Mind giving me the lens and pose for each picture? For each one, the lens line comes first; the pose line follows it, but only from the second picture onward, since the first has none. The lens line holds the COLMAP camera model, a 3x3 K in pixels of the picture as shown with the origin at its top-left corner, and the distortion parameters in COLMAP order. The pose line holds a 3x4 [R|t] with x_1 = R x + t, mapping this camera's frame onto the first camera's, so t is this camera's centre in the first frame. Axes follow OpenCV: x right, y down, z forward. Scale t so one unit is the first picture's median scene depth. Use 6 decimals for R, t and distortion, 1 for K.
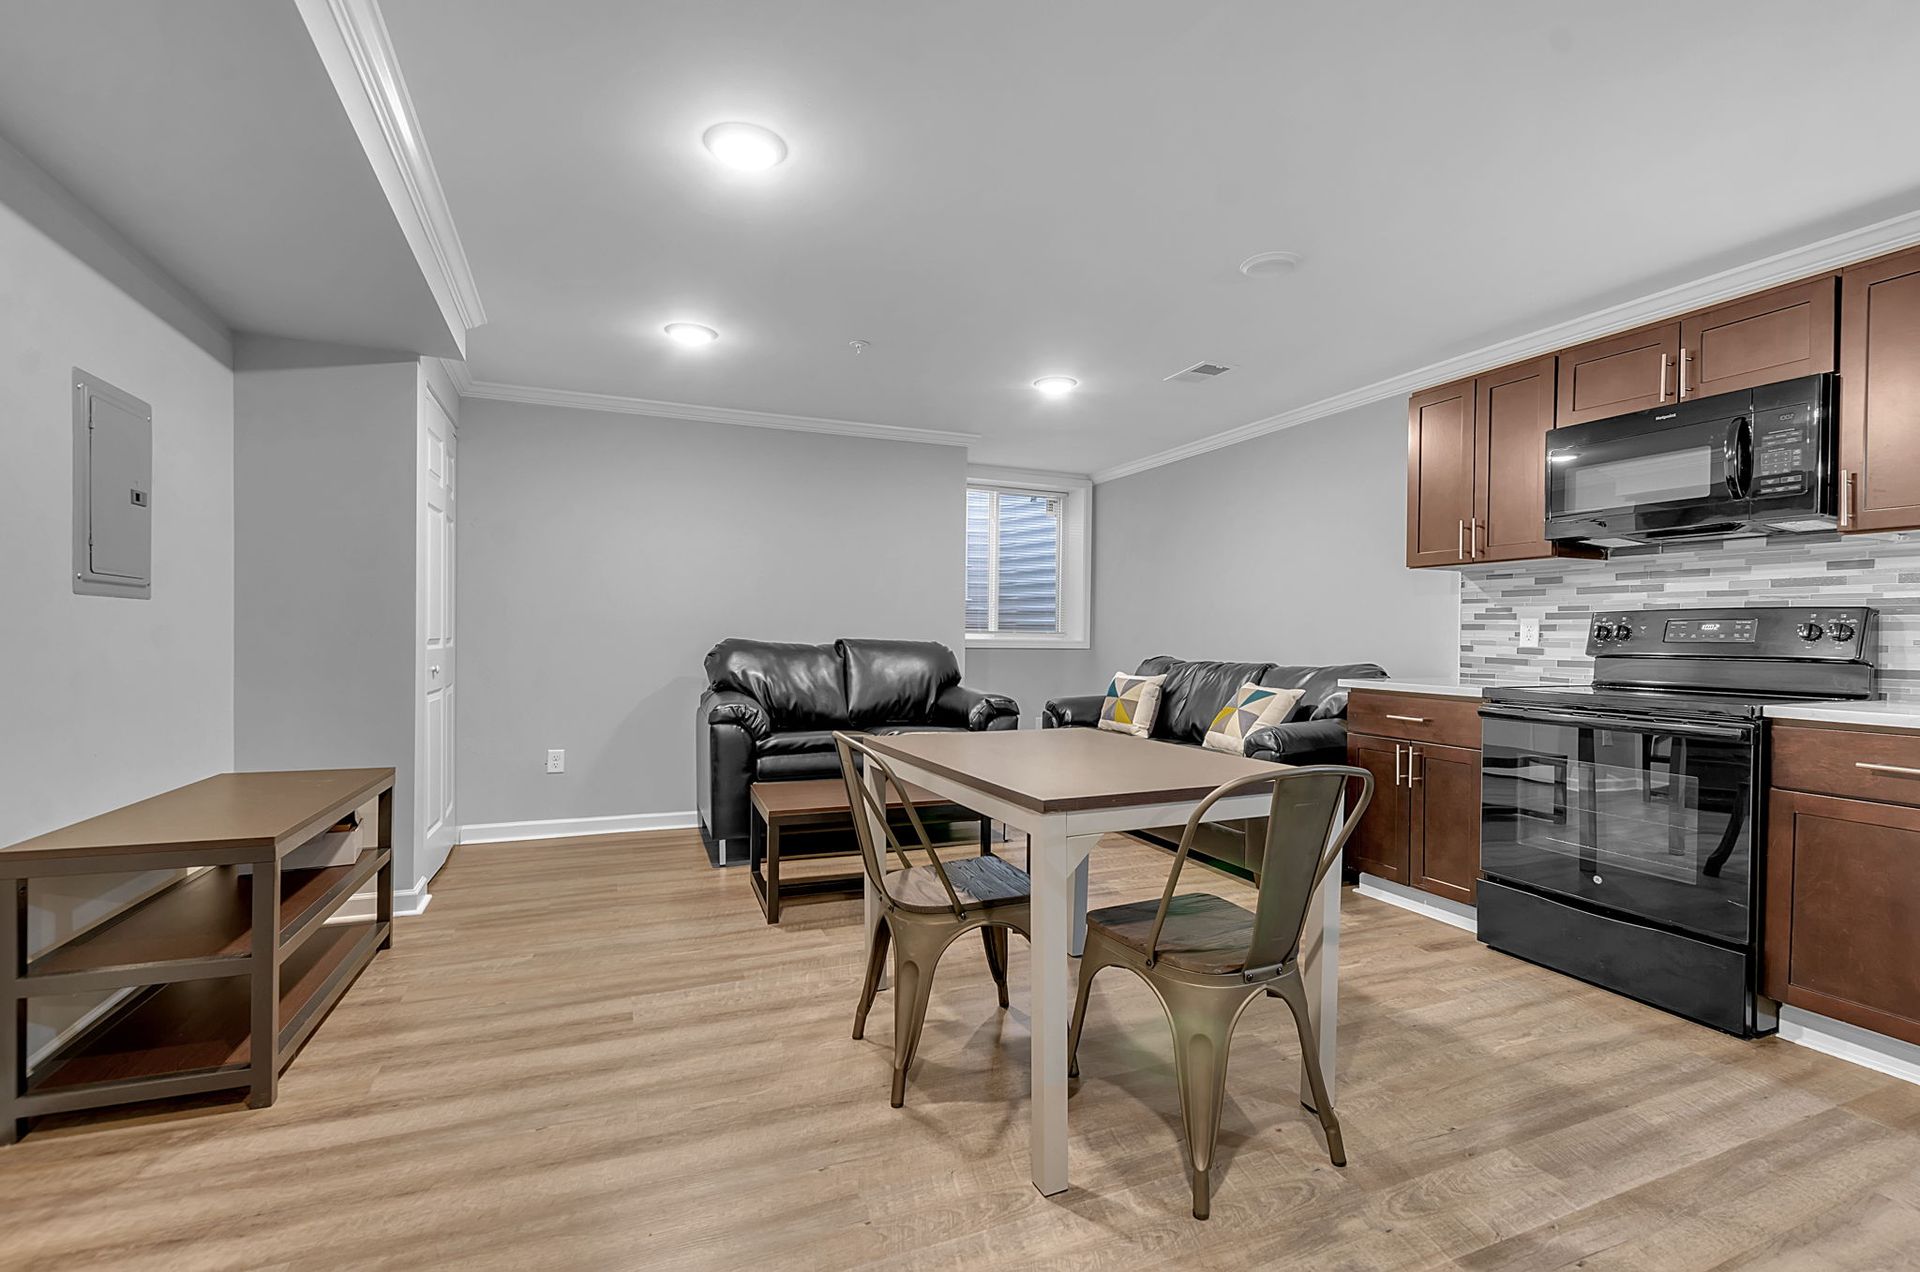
lens RADIAL K [[840.2, 0, 949.7], [0, 840.2, 649.7], [0, 0, 1]] dist [-0.004210, -0.001392]
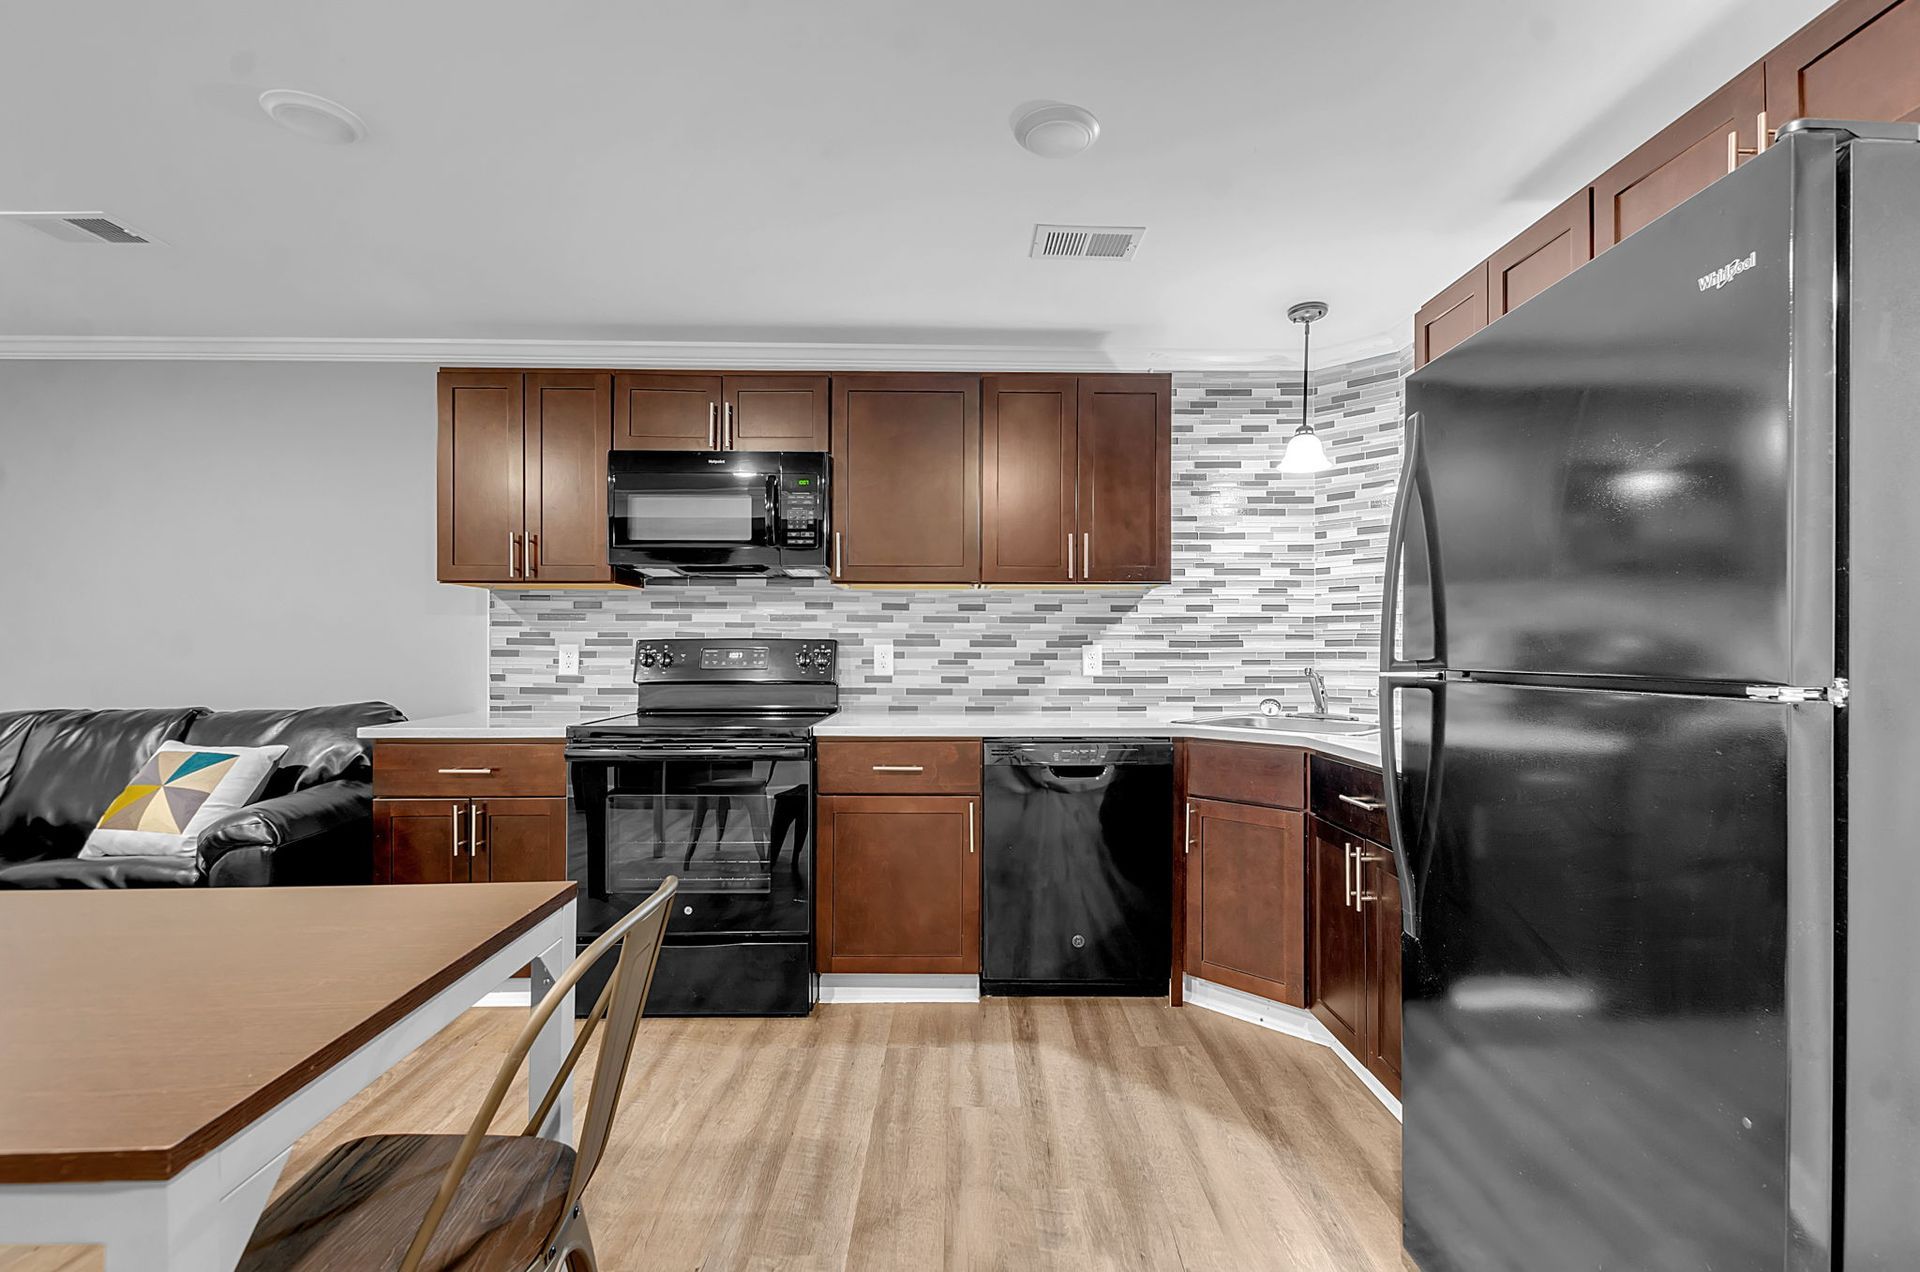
lens RADIAL K [[882.6, 0, 977.4], [0, 882.6, 641.5], [0, 0, 1]] dist [0.002429, -0.000155]
pose [[0.356722, -0.001792, 0.934209, -0.077555], [0.018771, 0.999810, -0.005250, -0.030471], [-0.934022, 0.019408, 0.356688, 0.250930]]
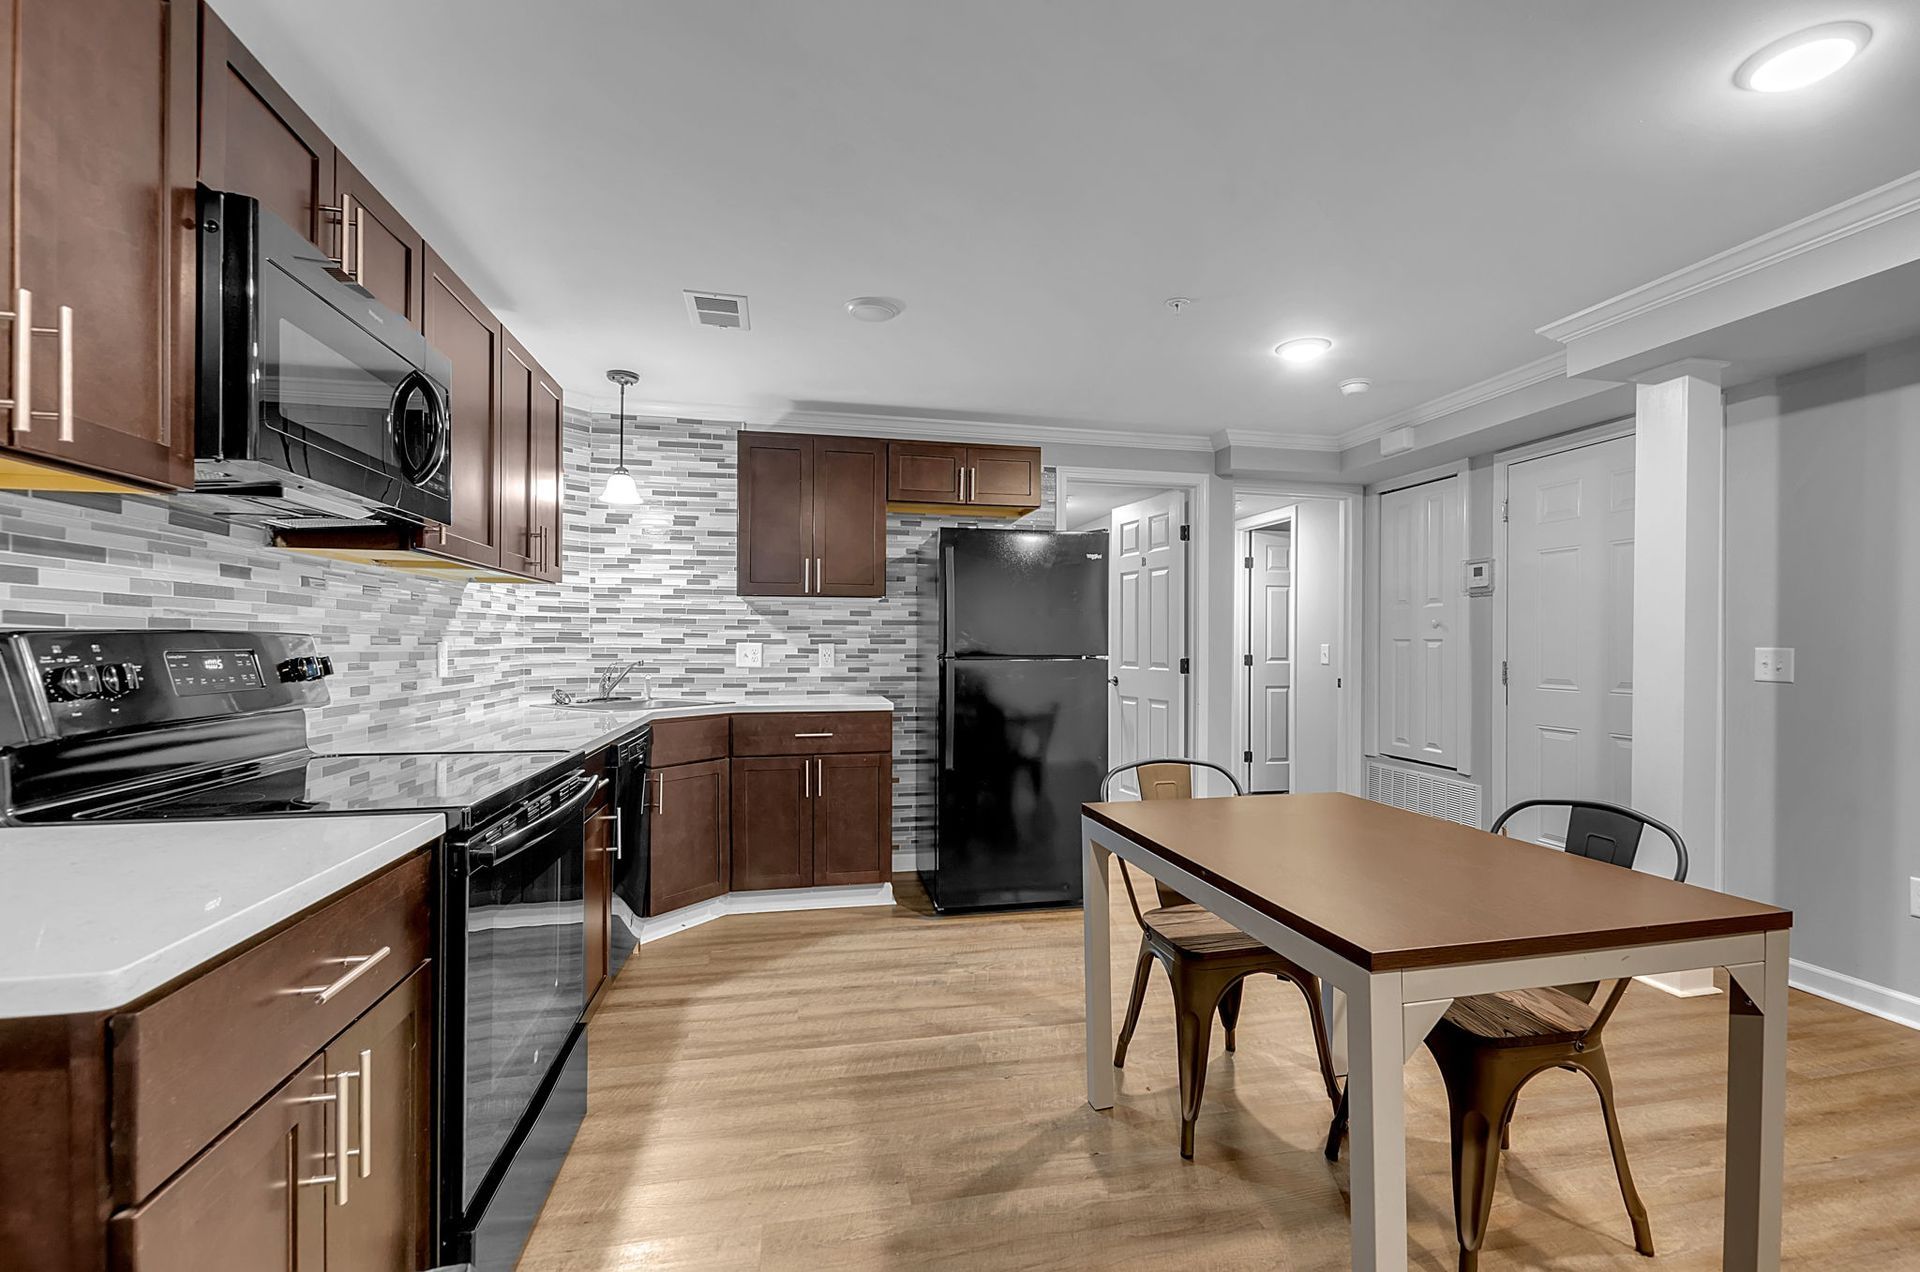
lens RADIAL K [[830.7, 0, 988.7], [0, 830.7, 645.6], [0, 0, 1]] dist [-0.005671, -0.000604]
pose [[-0.983504, -0.014256, 0.180323, 0.263788], [-0.010319, 0.999688, 0.022756, -0.052721], [-0.180591, 0.020520, -0.983344, 1.343433]]
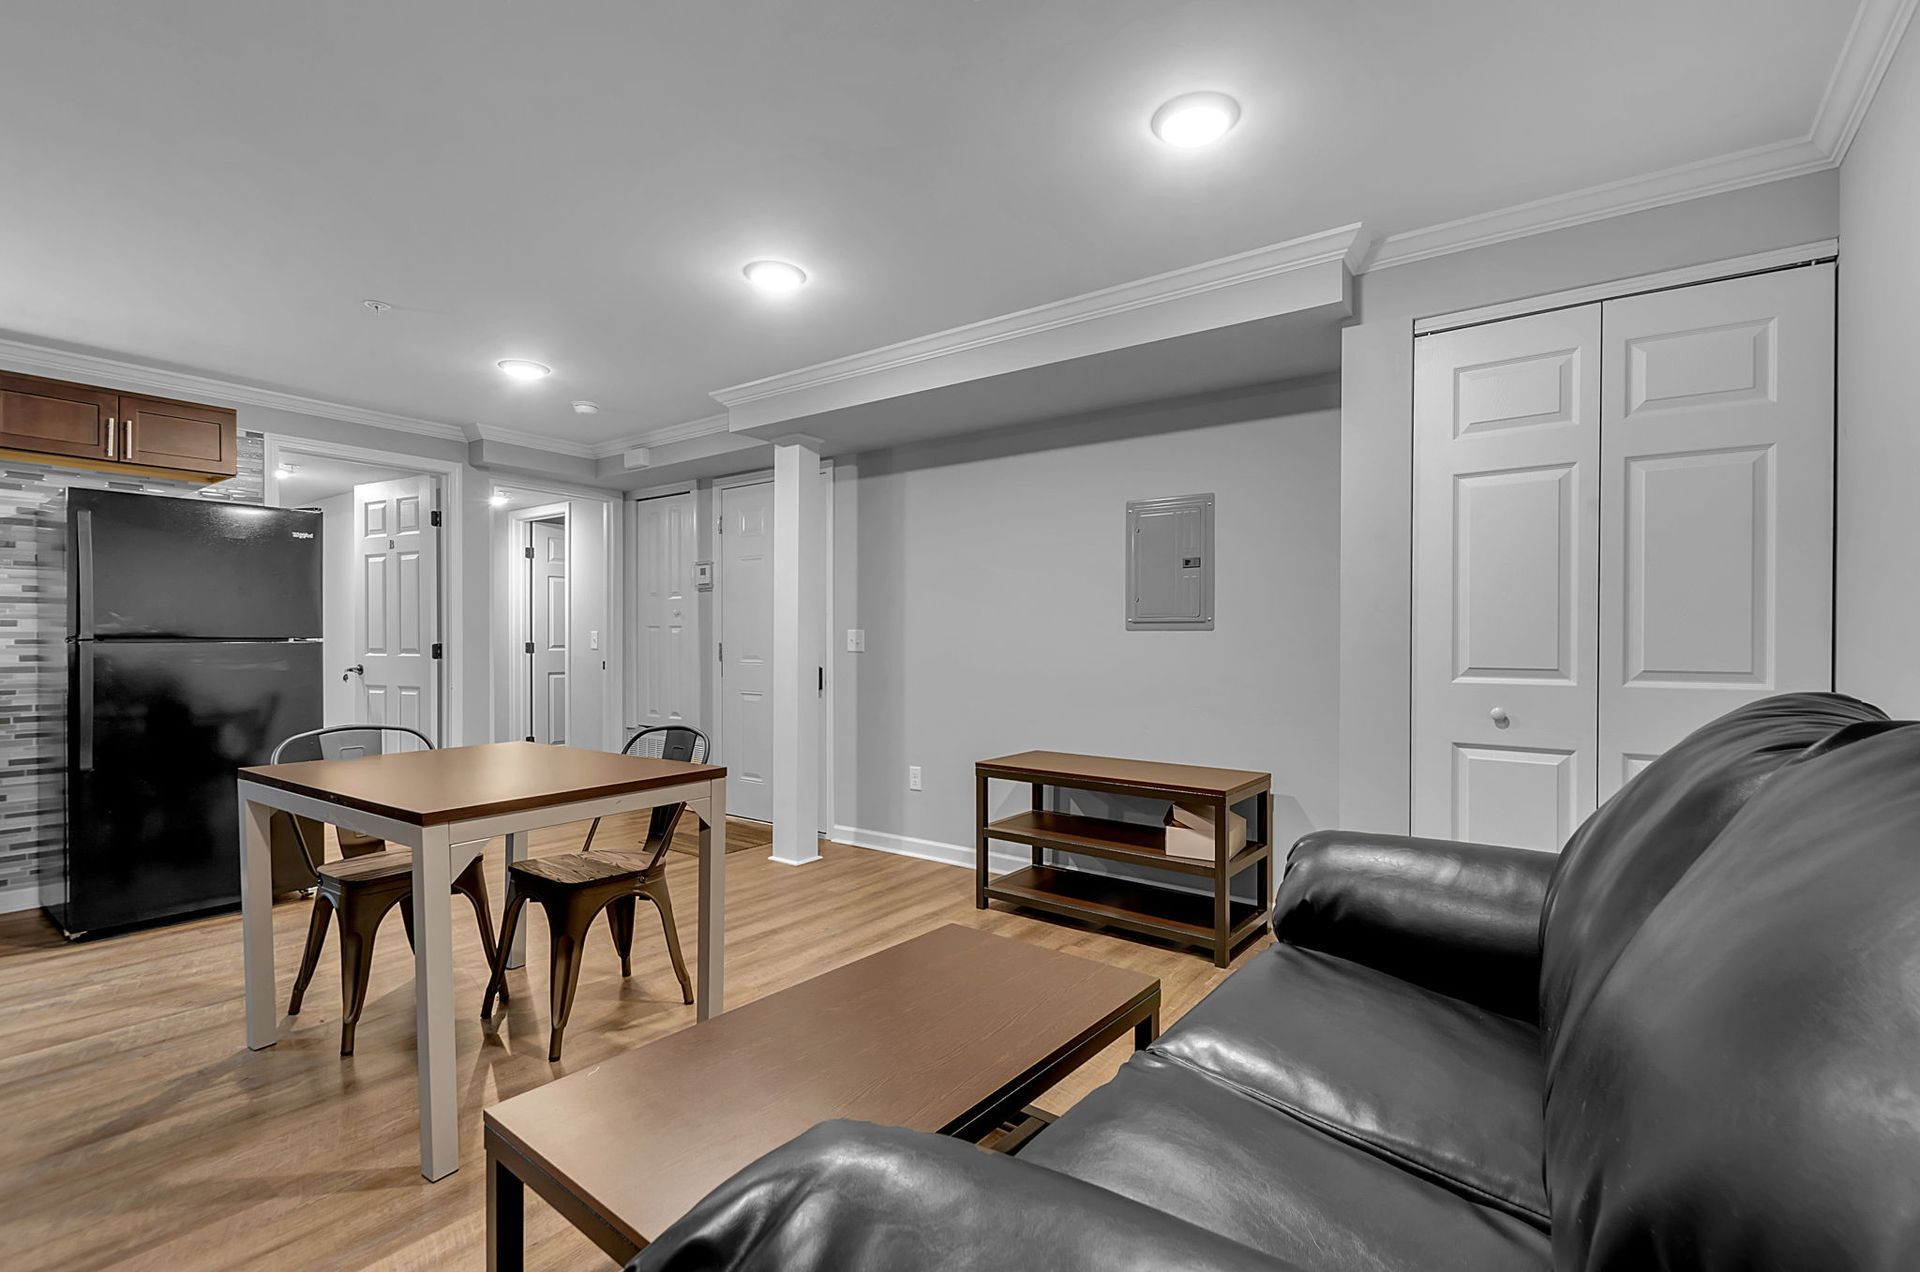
lens RADIAL K [[830.7, 0, 981.5], [0, 830.7, 642.5], [0, 0, 1]] dist [-0.005671, -0.000604]
pose [[-0.848802, -0.008156, -0.528648, 0.131123], [-0.018143, 0.999741, 0.013706, -0.038283], [0.528400, 0.021225, -0.848730, 1.633266]]
